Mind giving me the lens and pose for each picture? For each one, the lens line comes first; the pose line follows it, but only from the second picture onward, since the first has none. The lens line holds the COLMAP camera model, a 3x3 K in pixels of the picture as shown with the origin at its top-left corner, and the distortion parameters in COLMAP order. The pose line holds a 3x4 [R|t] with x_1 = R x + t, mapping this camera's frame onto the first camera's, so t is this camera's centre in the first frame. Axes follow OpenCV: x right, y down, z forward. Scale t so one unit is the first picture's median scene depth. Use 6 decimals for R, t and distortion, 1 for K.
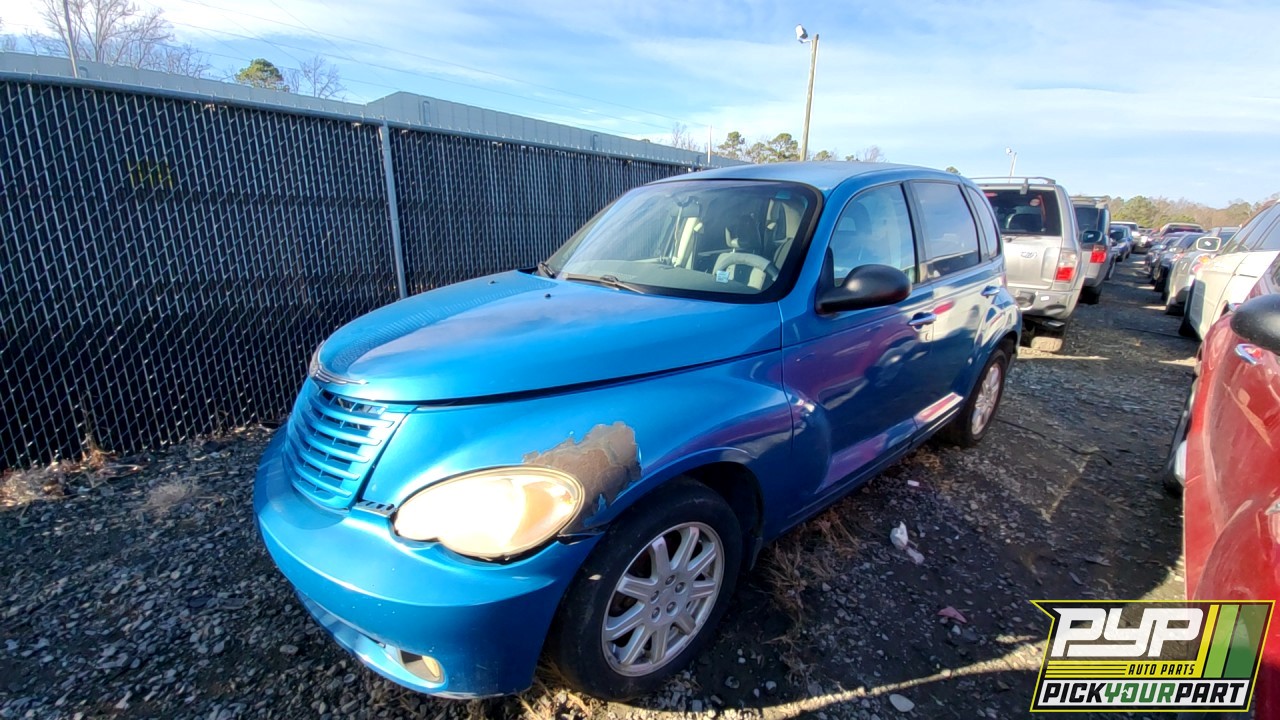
lens RADIAL K [[500.1, 0, 625.3], [0, 500.1, 356.8], [0, 0, 1]] dist [0.010624, -0.014629]
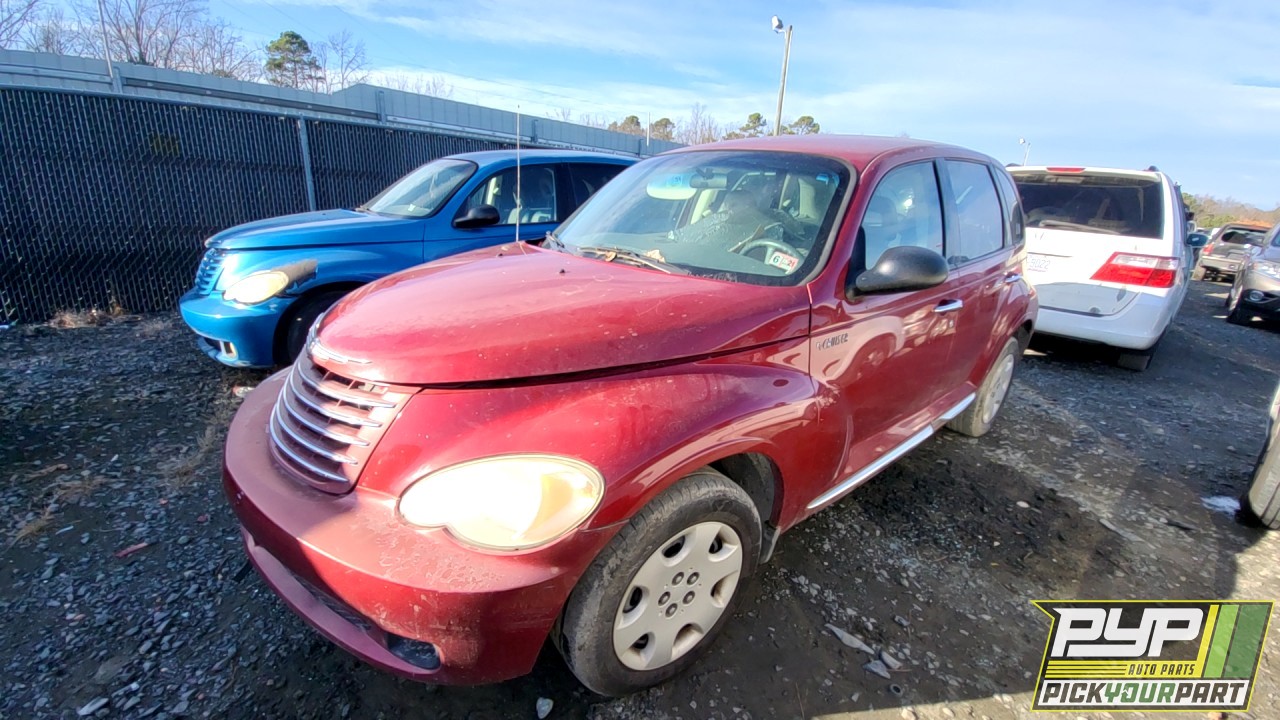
lens RADIAL K [[500.1, 0, 625.3], [0, 500.1, 356.8], [0, 0, 1]] dist [0.010624, -0.014629]
pose [[0.998214, 0.044505, -0.039848, 0.724447], [-0.043031, 0.998384, 0.037117, 0.202422], [0.041435, -0.035336, 0.998516, -0.620822]]
